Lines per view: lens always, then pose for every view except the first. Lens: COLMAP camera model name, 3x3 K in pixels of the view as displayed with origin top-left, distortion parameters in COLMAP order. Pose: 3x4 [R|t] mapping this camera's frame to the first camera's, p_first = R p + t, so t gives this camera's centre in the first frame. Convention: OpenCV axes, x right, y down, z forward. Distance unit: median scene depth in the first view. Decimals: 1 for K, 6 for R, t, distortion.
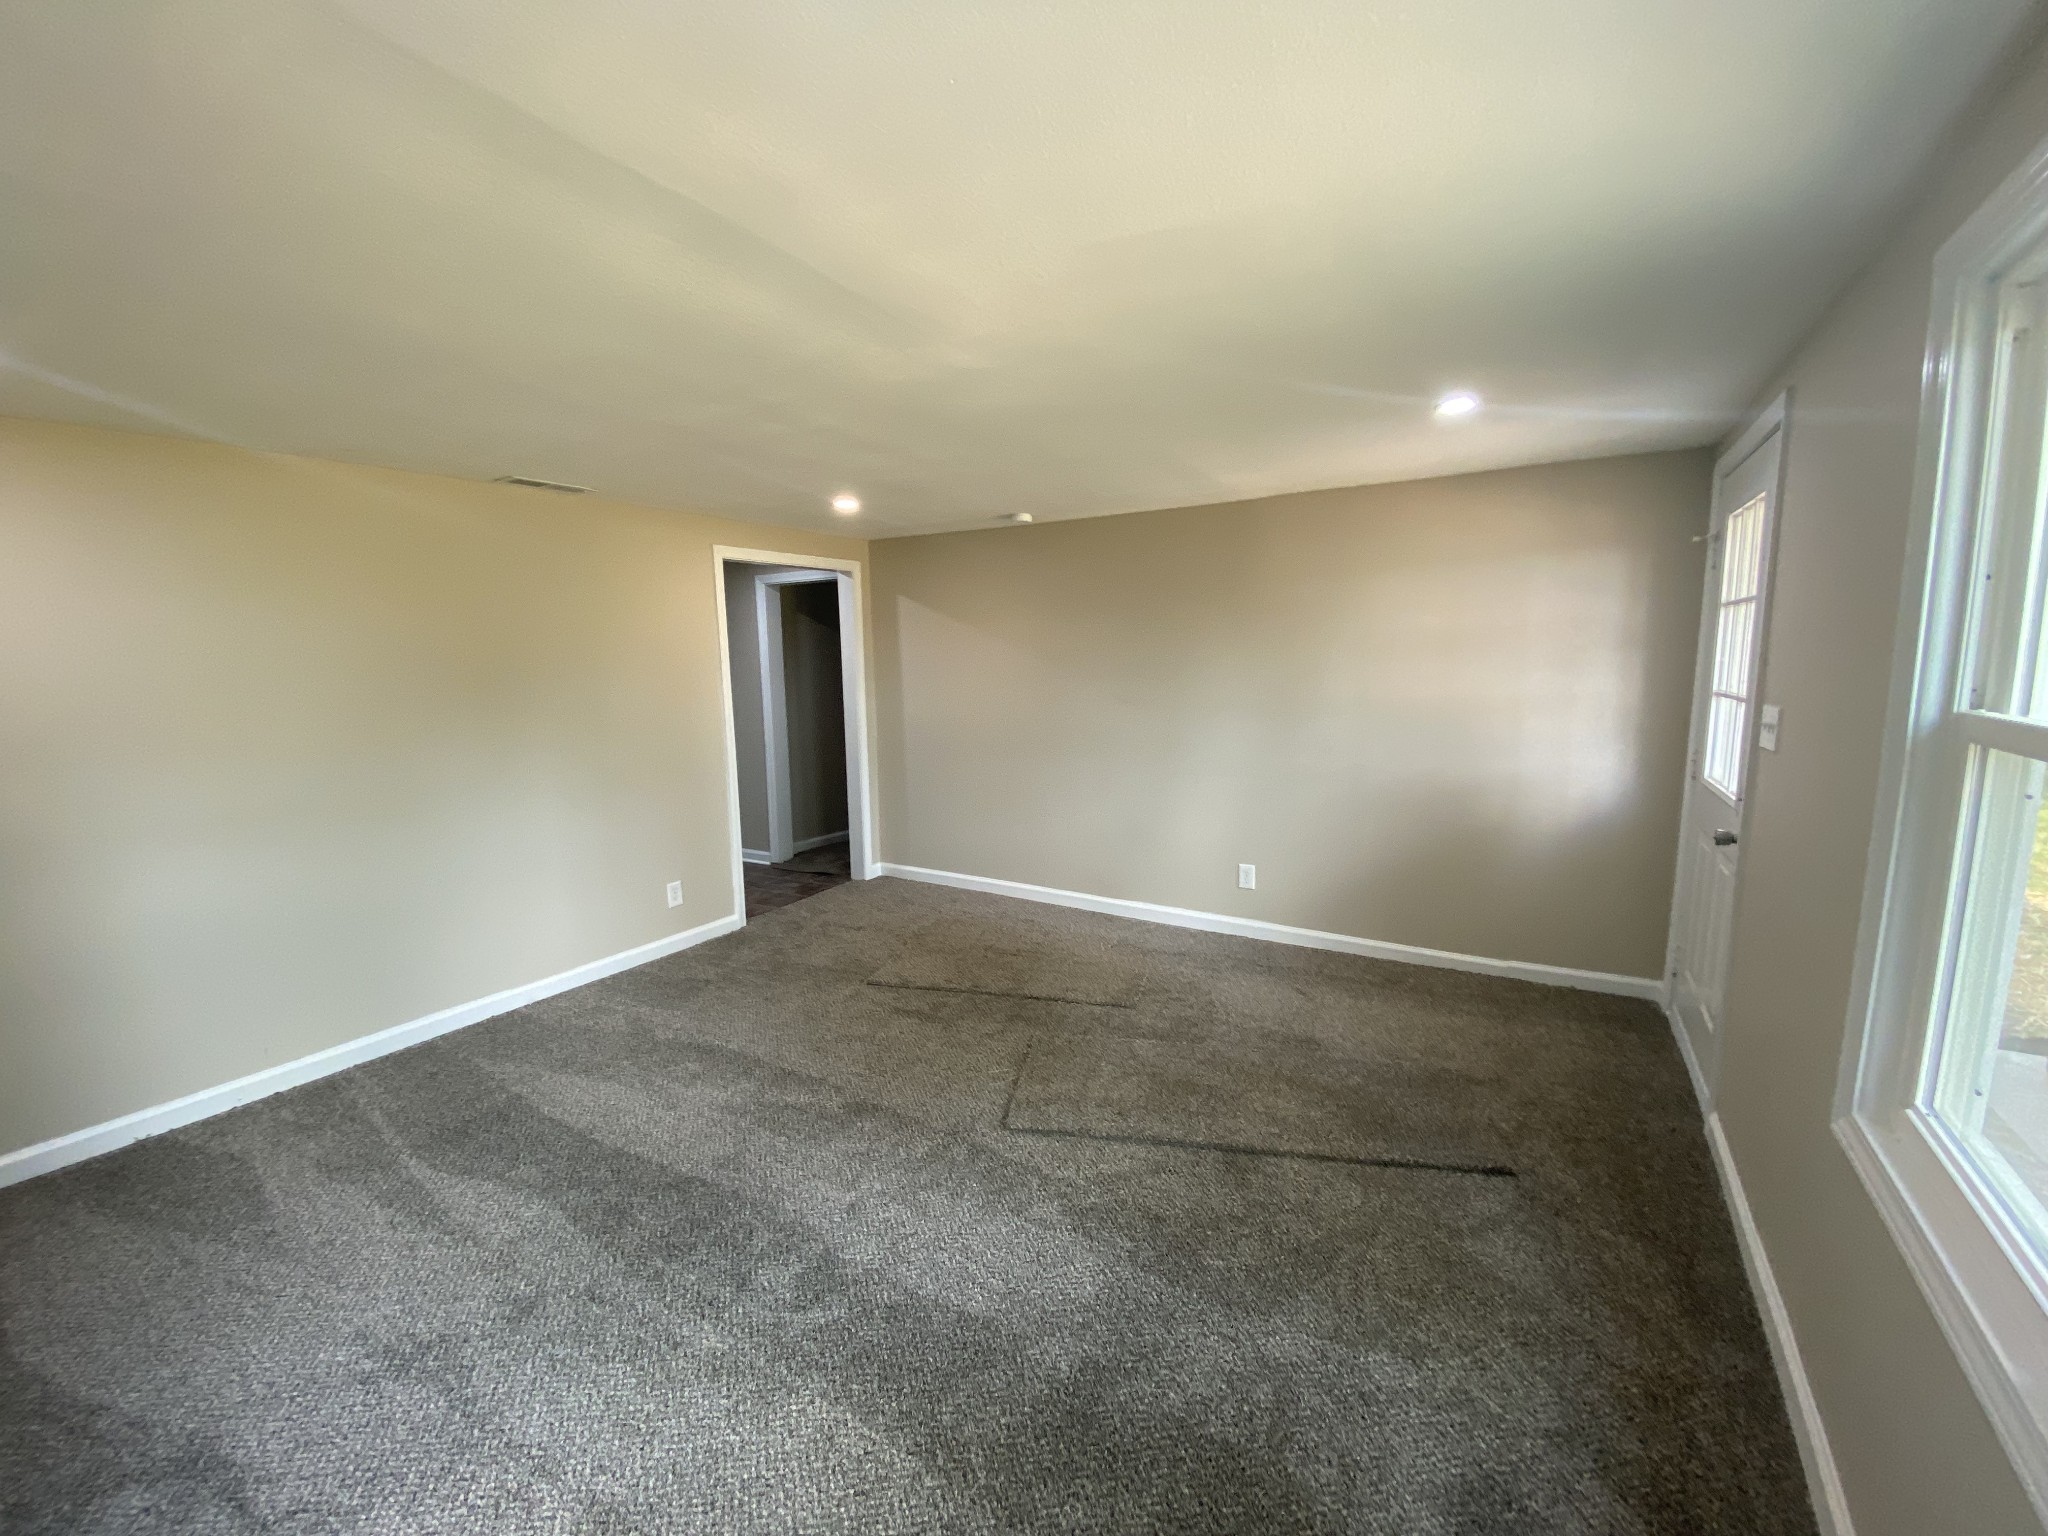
lens RADIAL K [[834.8, 0, 1028.7], [0, 834.8, 763.0], [0, 0, 1]] dist [0.011244, -0.012042]
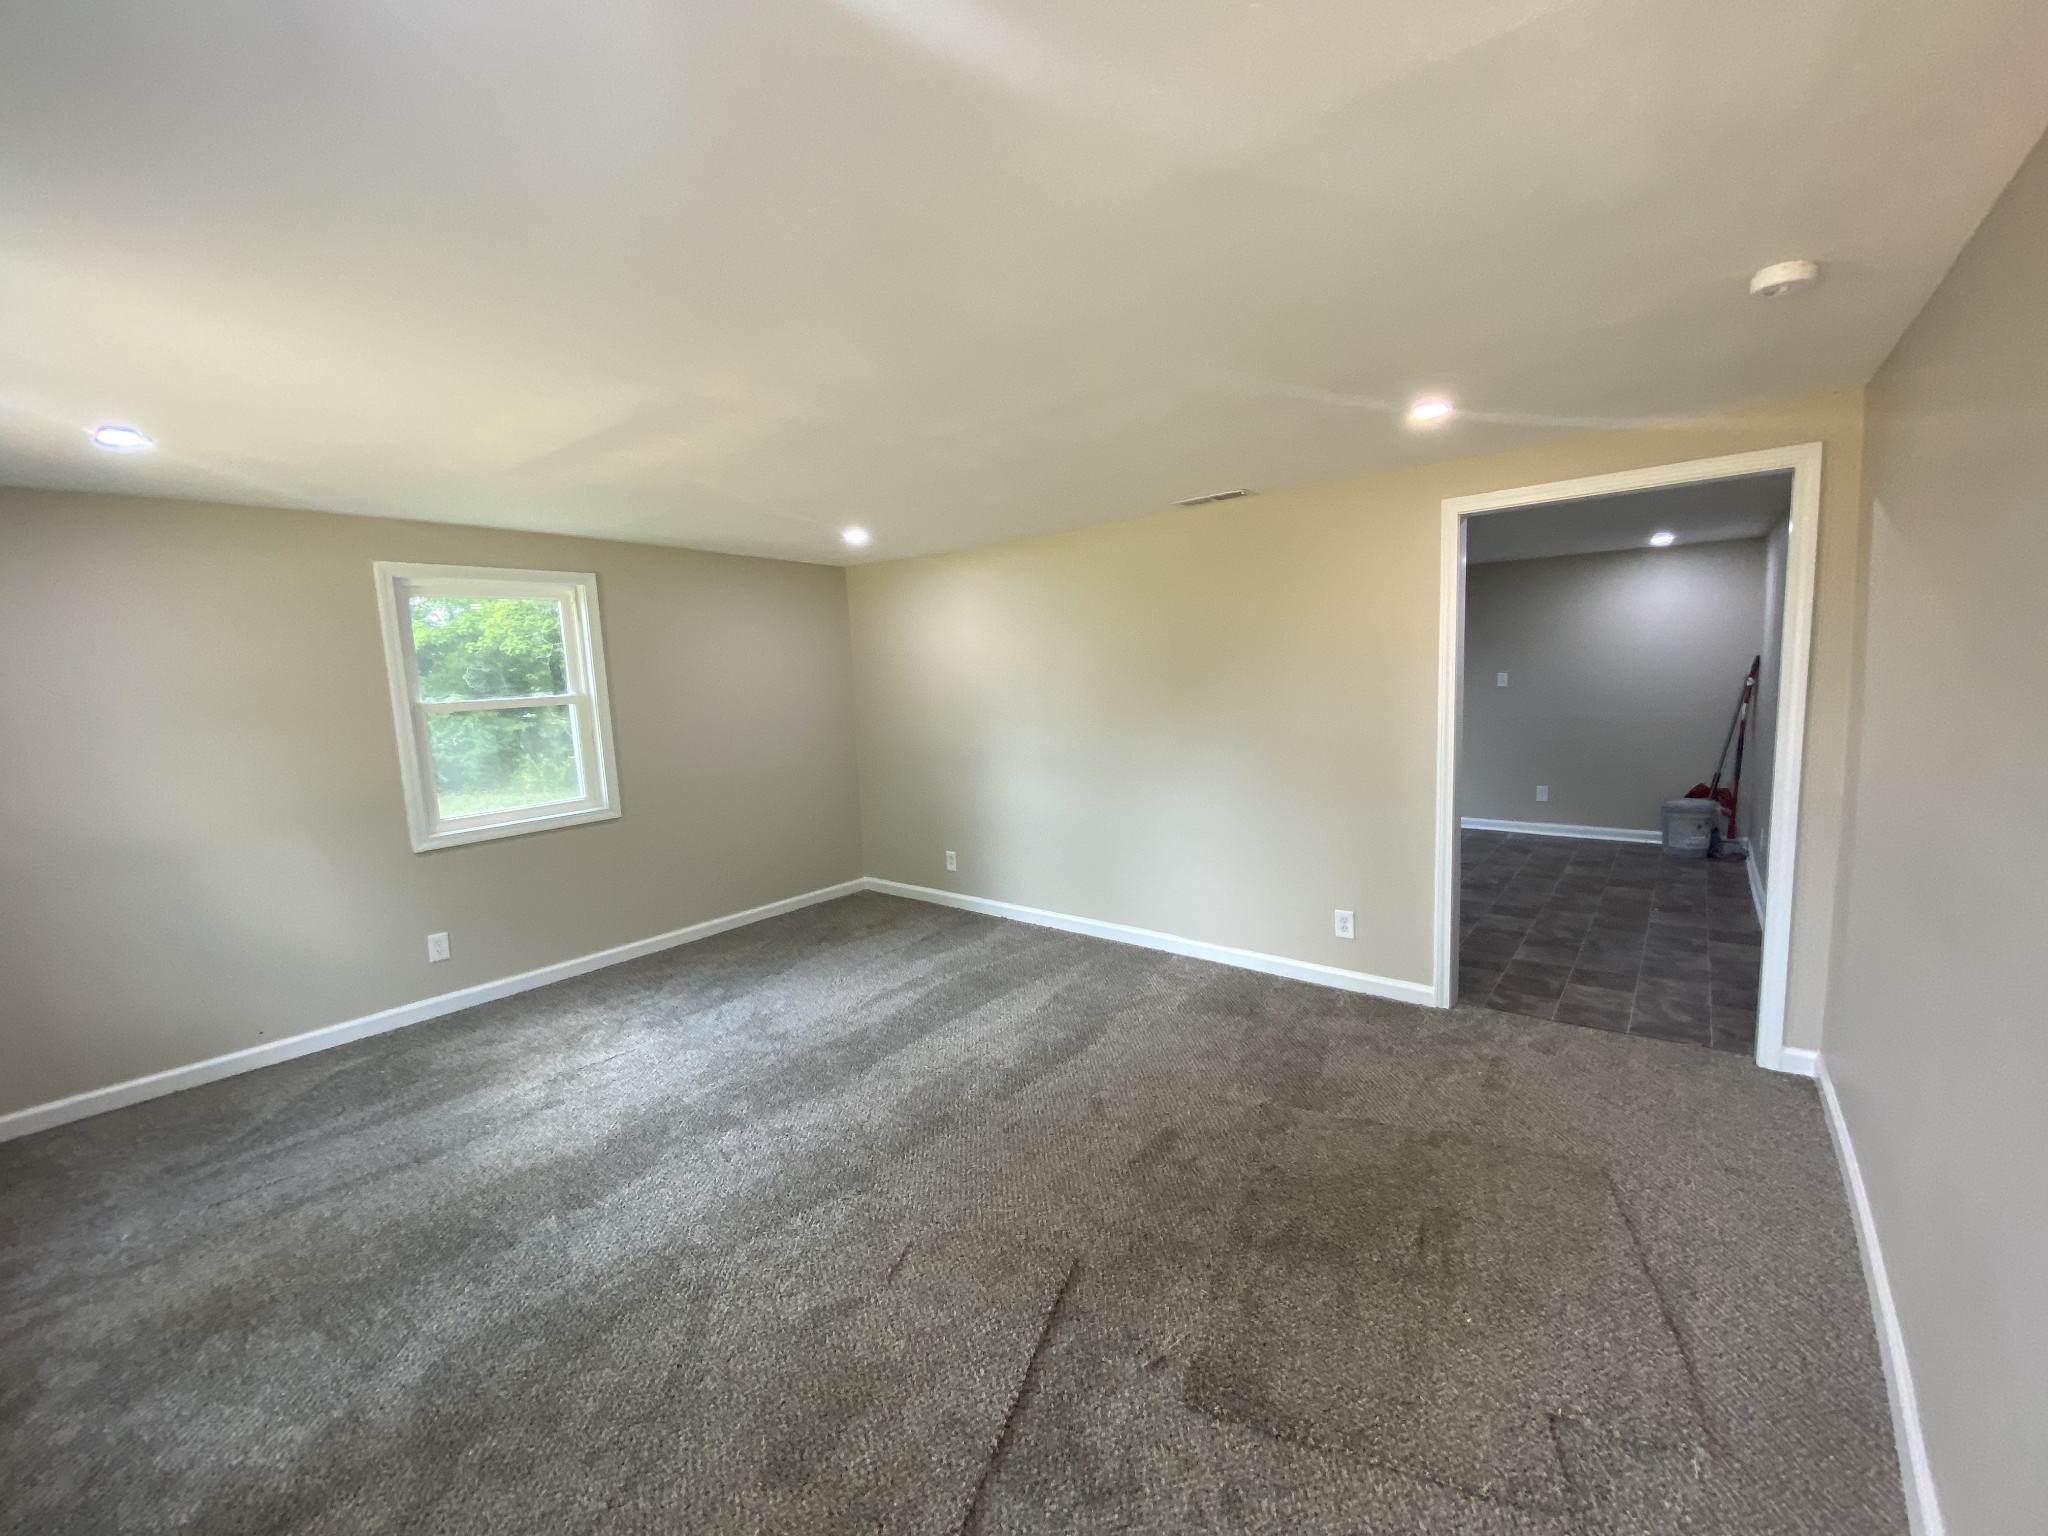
lens RADIAL K [[834.8, 0, 1024.7], [0, 834.8, 770.5], [0, 0, 1]] dist [0.011244, -0.012042]
pose [[-0.151496, 0.145628, -0.977671, 0.564025], [-0.077750, 0.984267, 0.158658, -0.140241], [0.985395, 0.100051, -0.137790, 0.950680]]
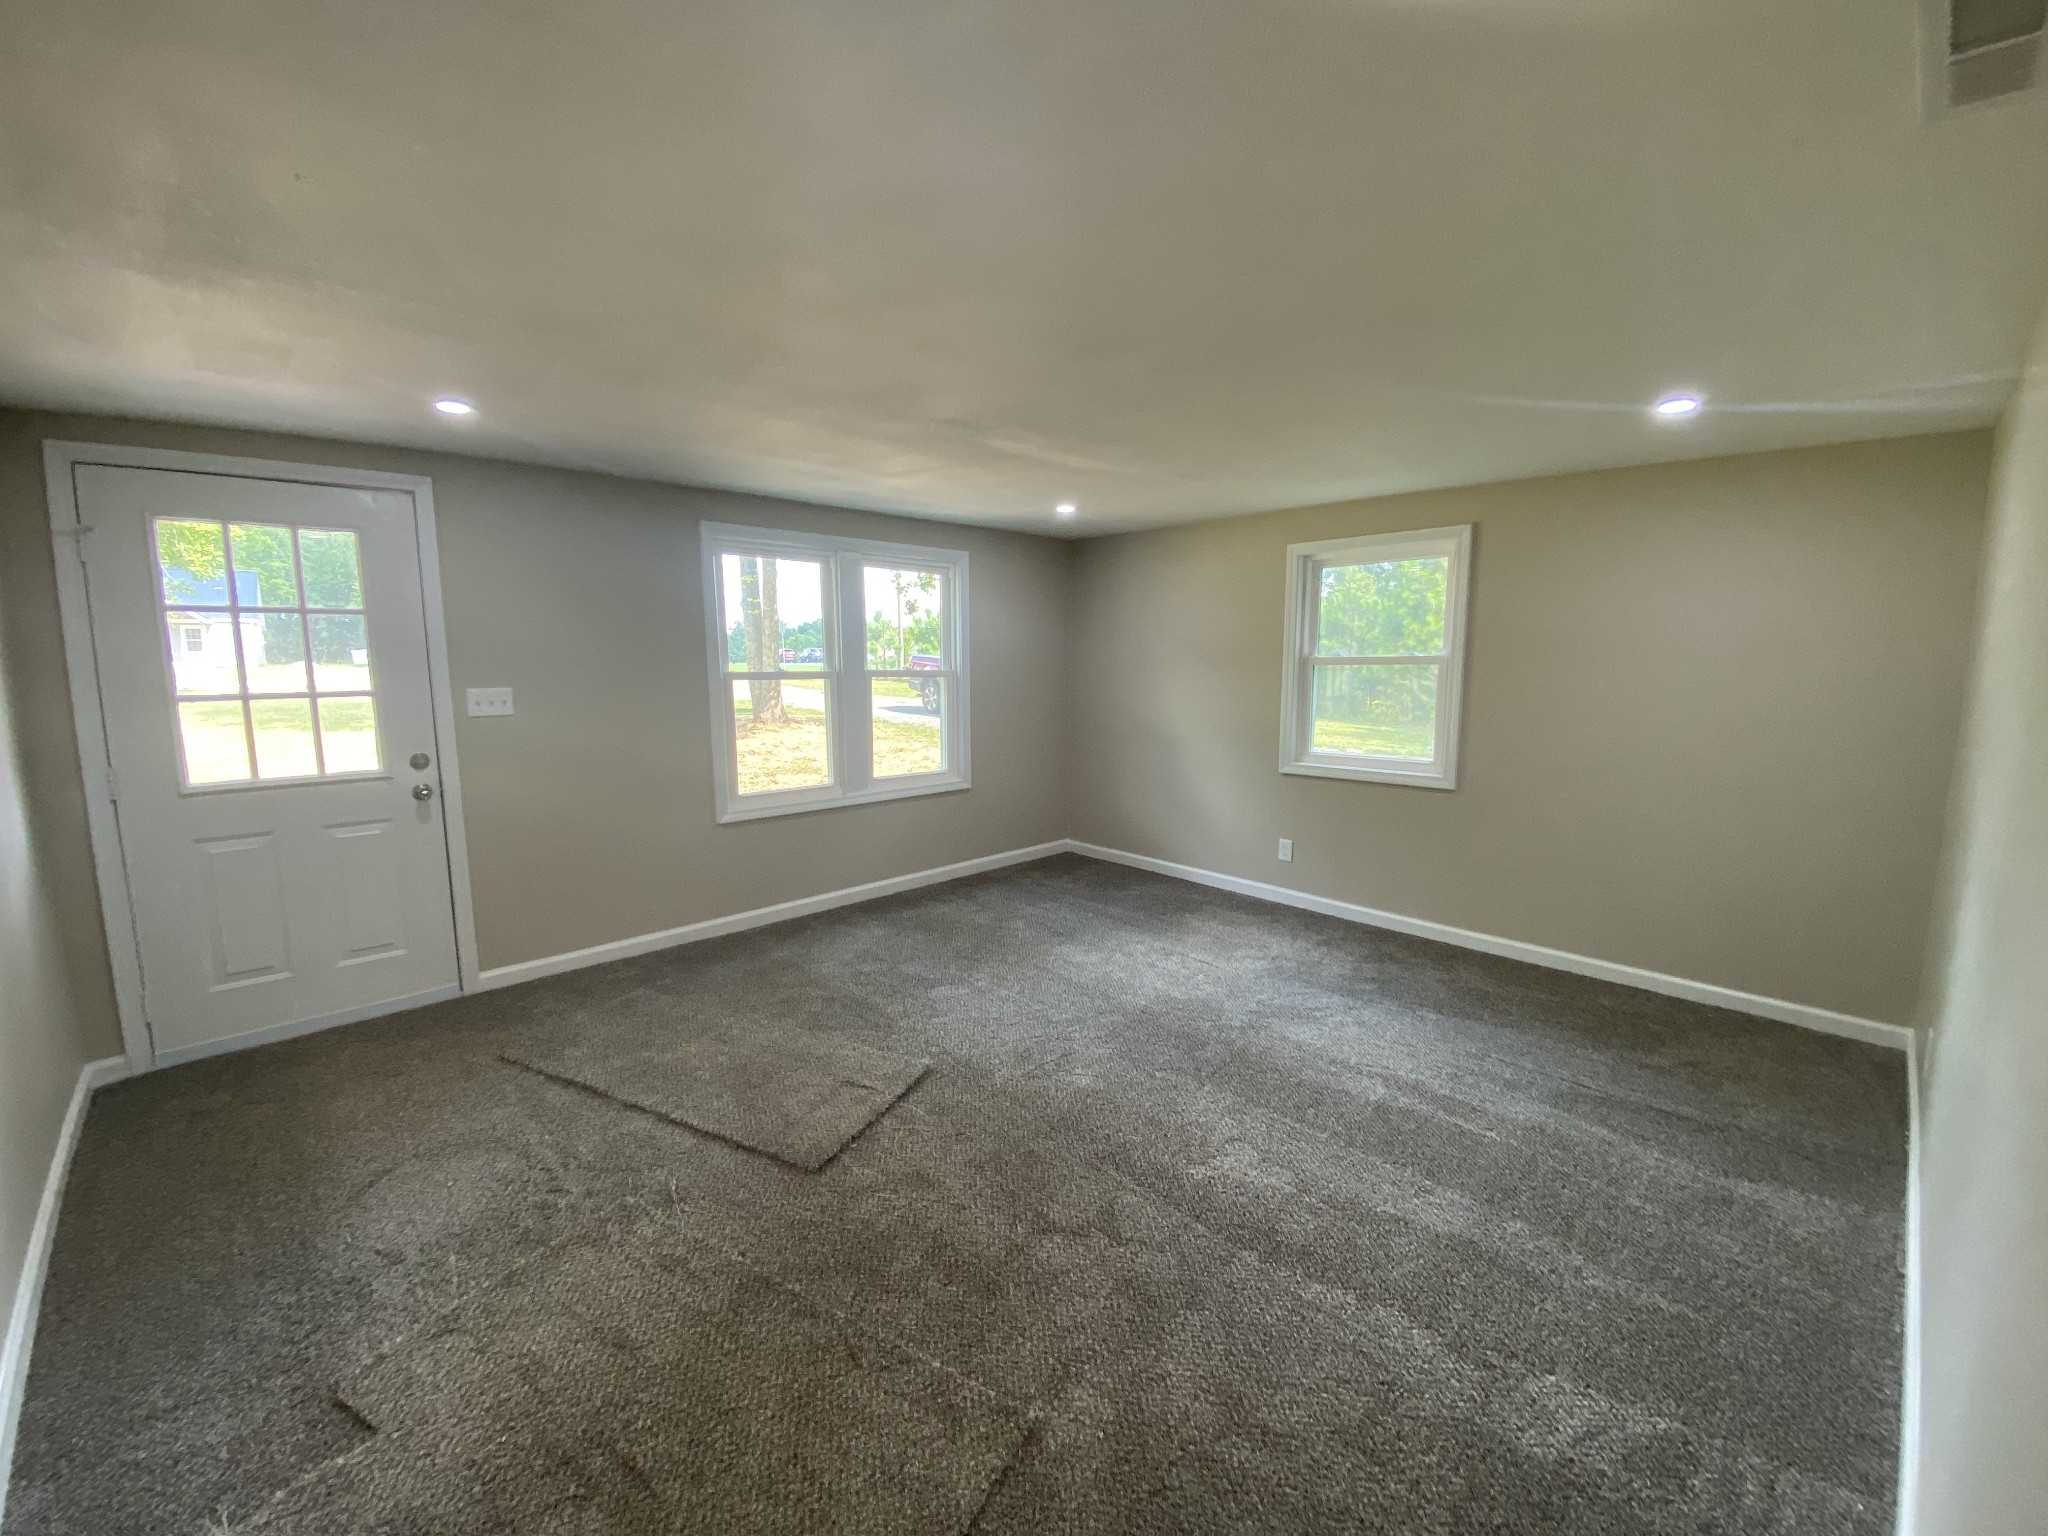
lens RADIAL K [[834.8, 0, 1016.9], [0, 834.8, 765.4], [0, 0, 1]] dist [0.011244, -0.012042]
pose [[-0.951217, -0.016714, 0.308071, -0.352161], [0.060316, 0.969189, 0.238818, -0.172005], [-0.302571, 0.245749, -0.920901, 1.436801]]
